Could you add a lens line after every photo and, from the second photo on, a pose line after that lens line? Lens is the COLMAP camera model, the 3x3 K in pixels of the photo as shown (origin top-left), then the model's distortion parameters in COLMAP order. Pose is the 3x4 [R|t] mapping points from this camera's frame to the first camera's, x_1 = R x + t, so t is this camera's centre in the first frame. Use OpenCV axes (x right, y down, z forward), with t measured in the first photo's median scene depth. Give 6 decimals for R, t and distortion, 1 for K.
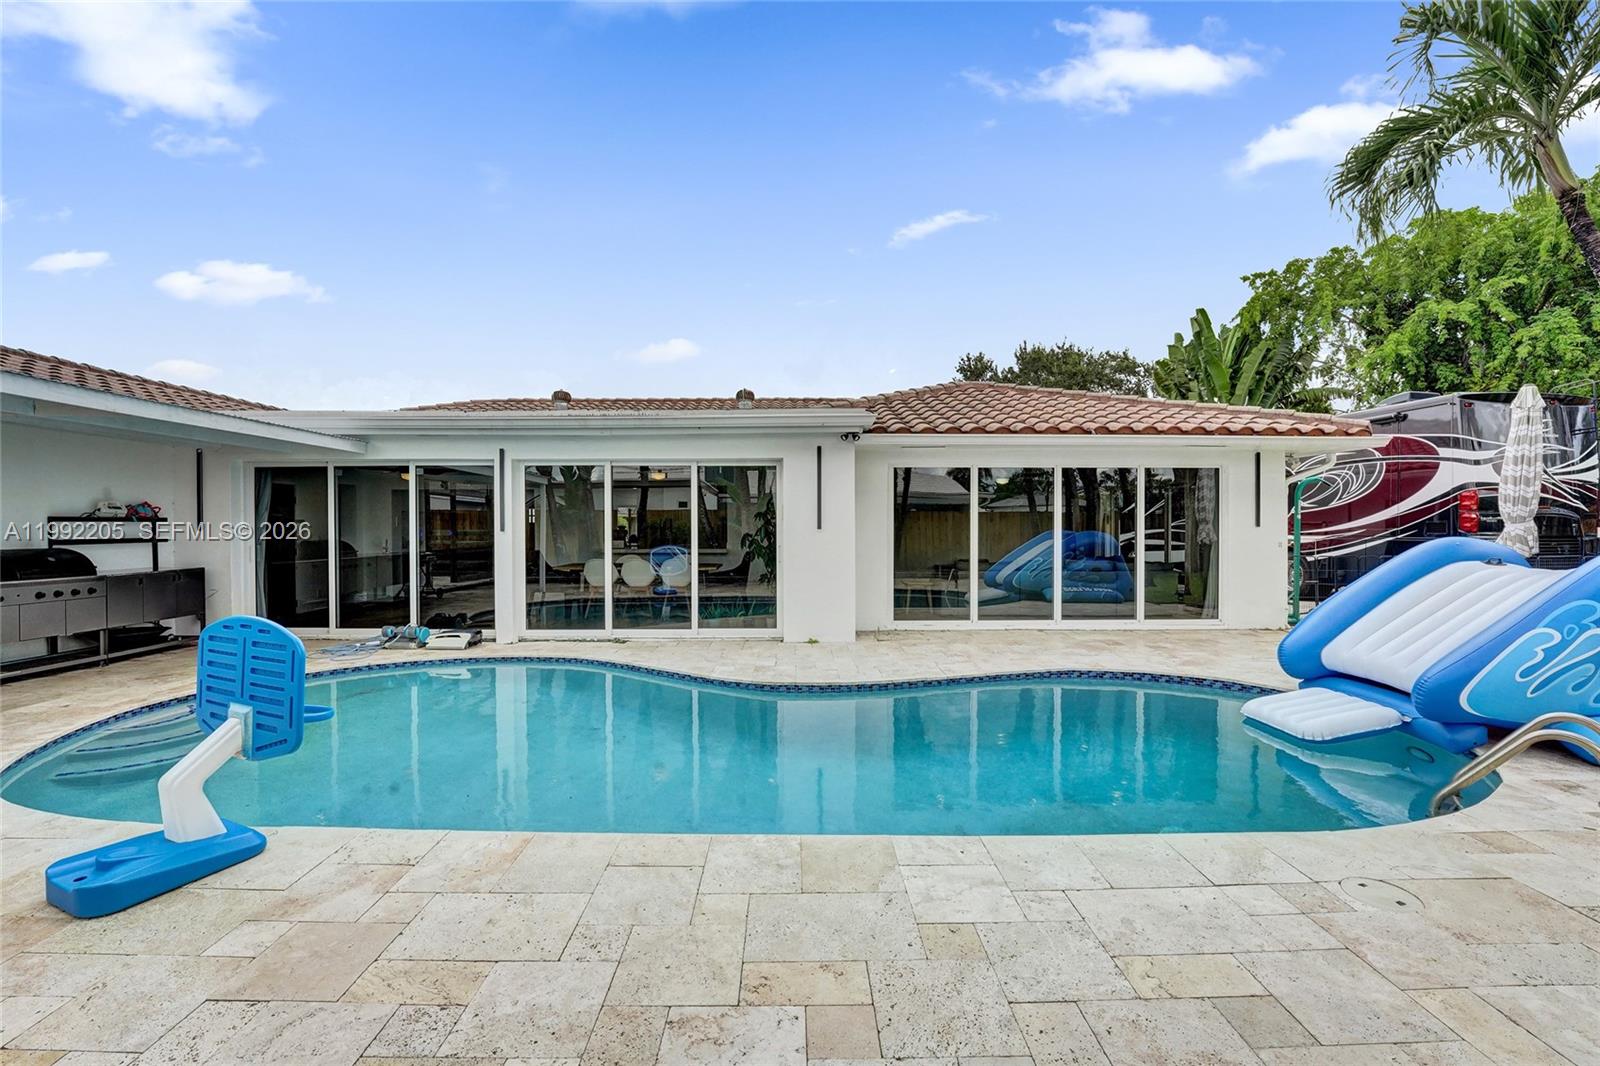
lens RADIAL K [[689.2, 0, 796.6], [0, 689.2, 534.5], [0, 0, 1]] dist [-0.030338, 0.002820]
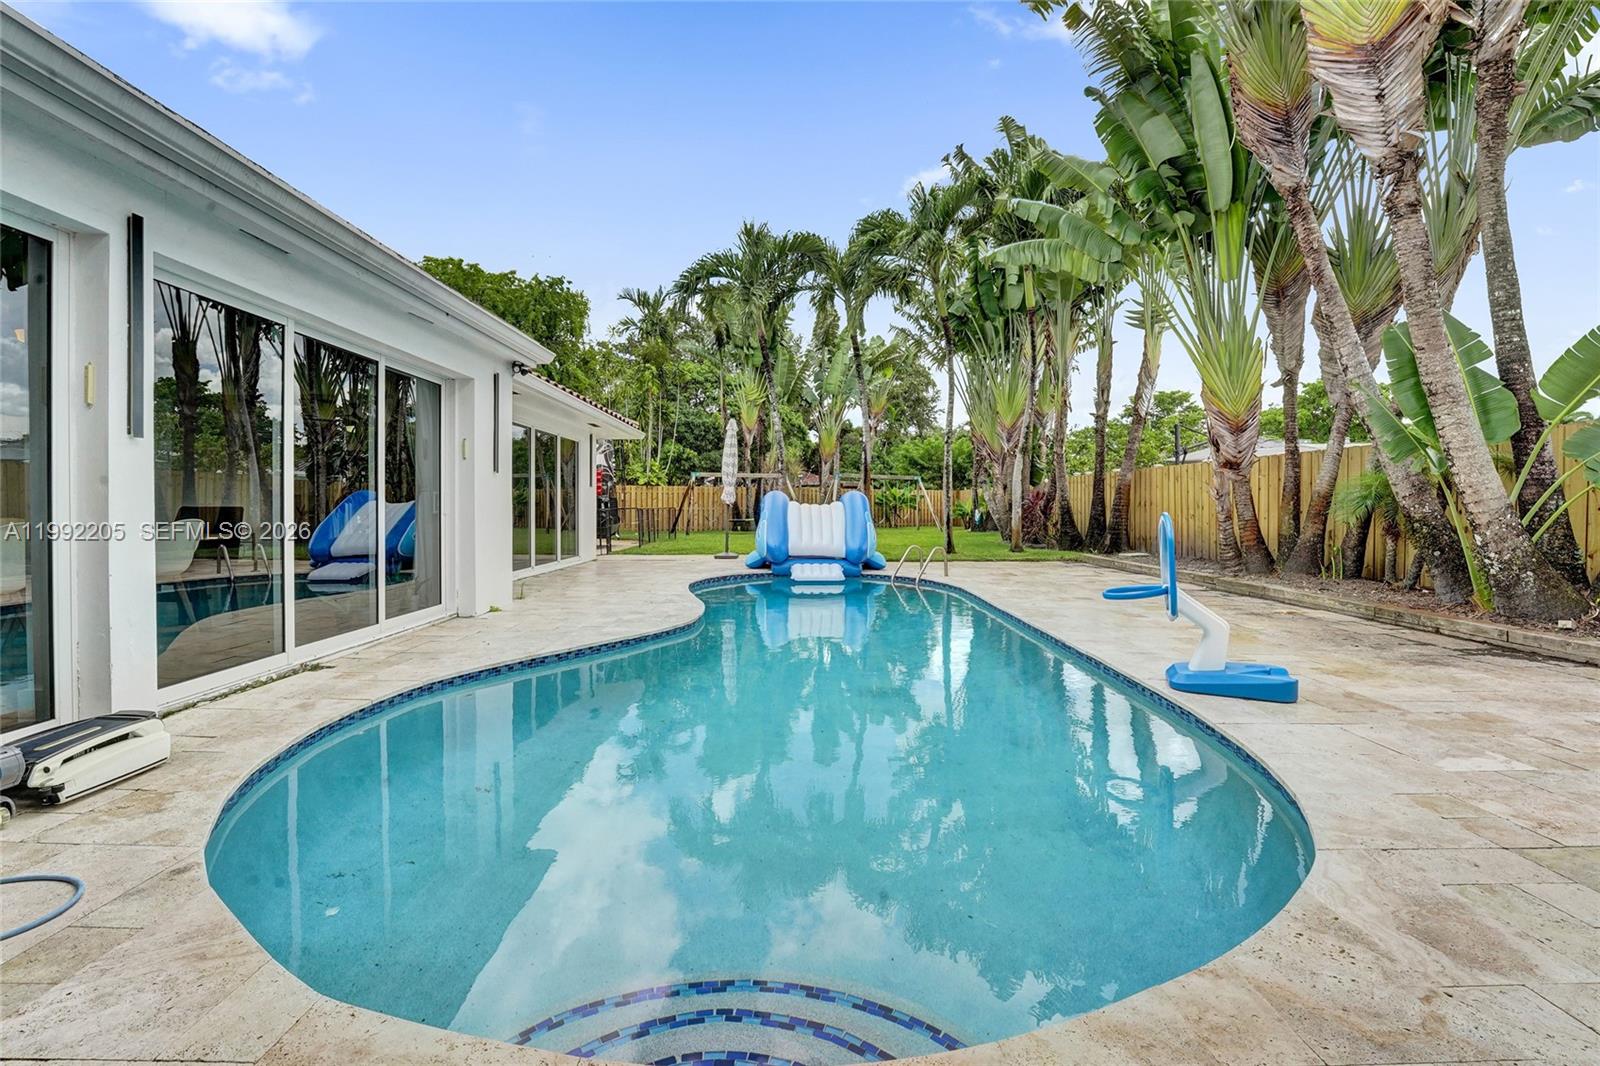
lens RADIAL K [[689.2, 0, 800.1], [0, 689.2, 506.8], [0, 0, 1]] dist [-0.030338, 0.002820]
pose [[-0.004625, 0.000062, 0.999989, -0.772162], [0.012901, 0.999917, -0.000002, 0.036659], [-0.999906, 0.012901, -0.004625, 0.622106]]
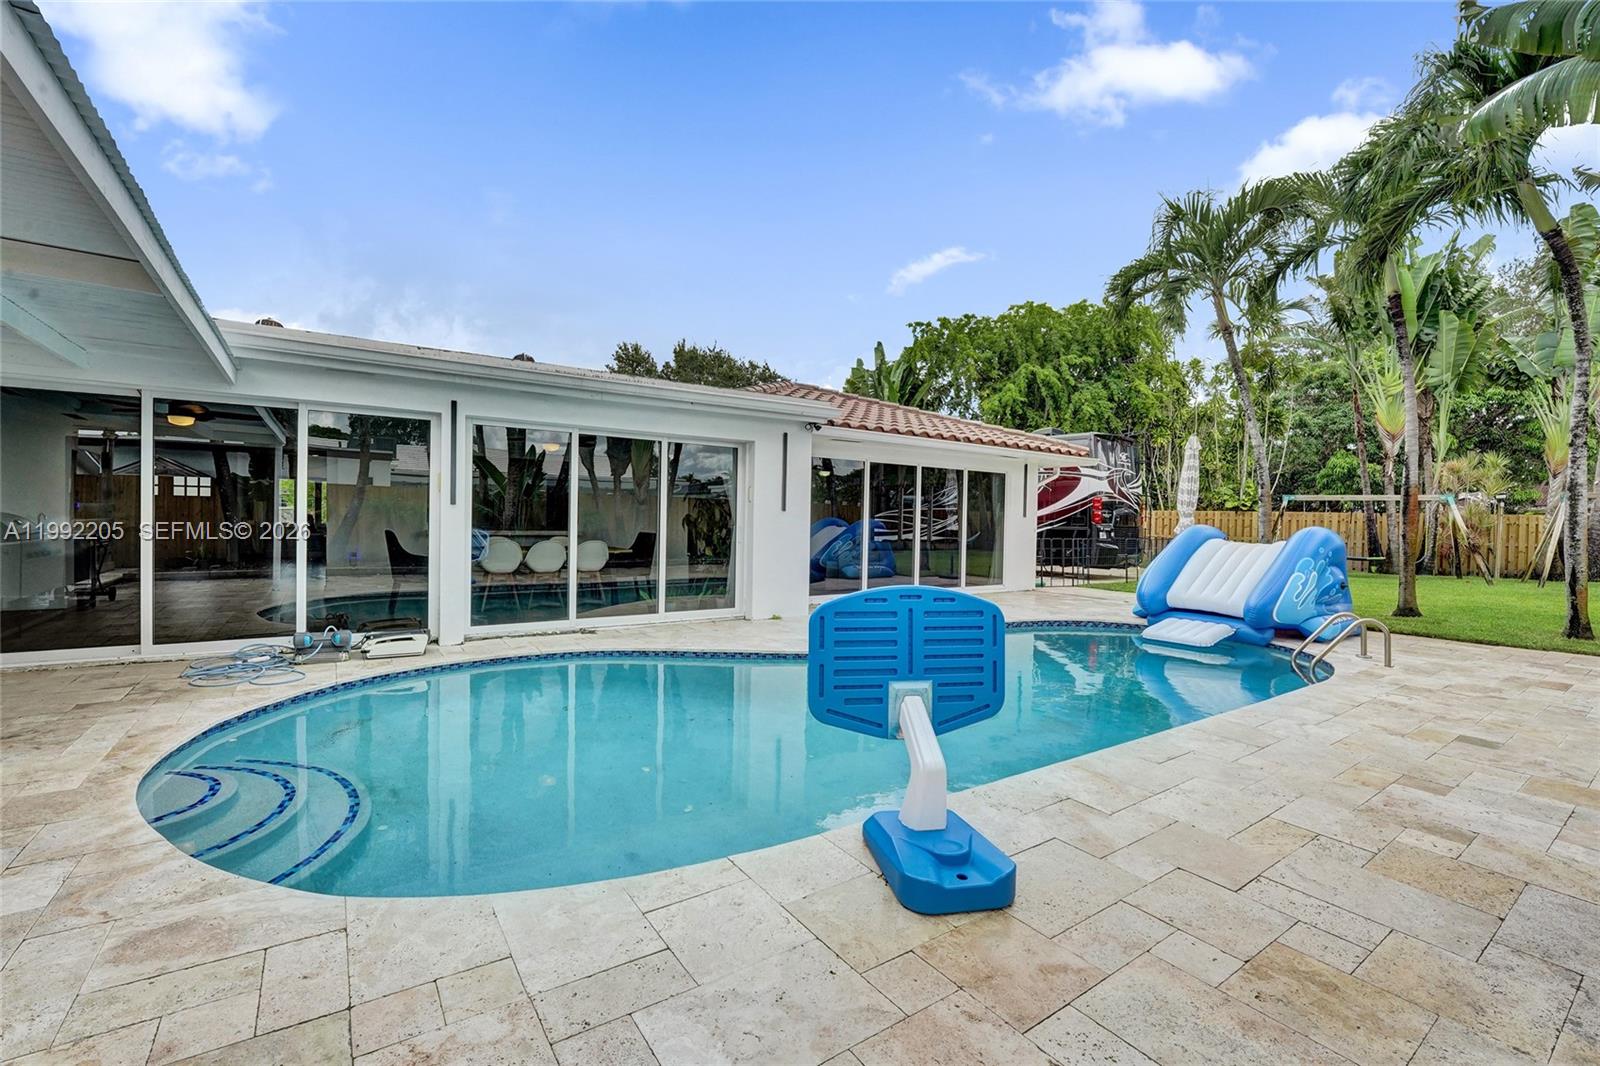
lens RADIAL K [[689.2, 0, 802.1], [0, 689.2, 521.5], [0, 0, 1]] dist [-0.030338, 0.002820]
pose [[0.821315, 0.015414, 0.570267, -0.533104], [-0.013724, 0.999879, -0.007259, 0.014859], [-0.570310, -0.001864, 0.821427, 0.109771]]
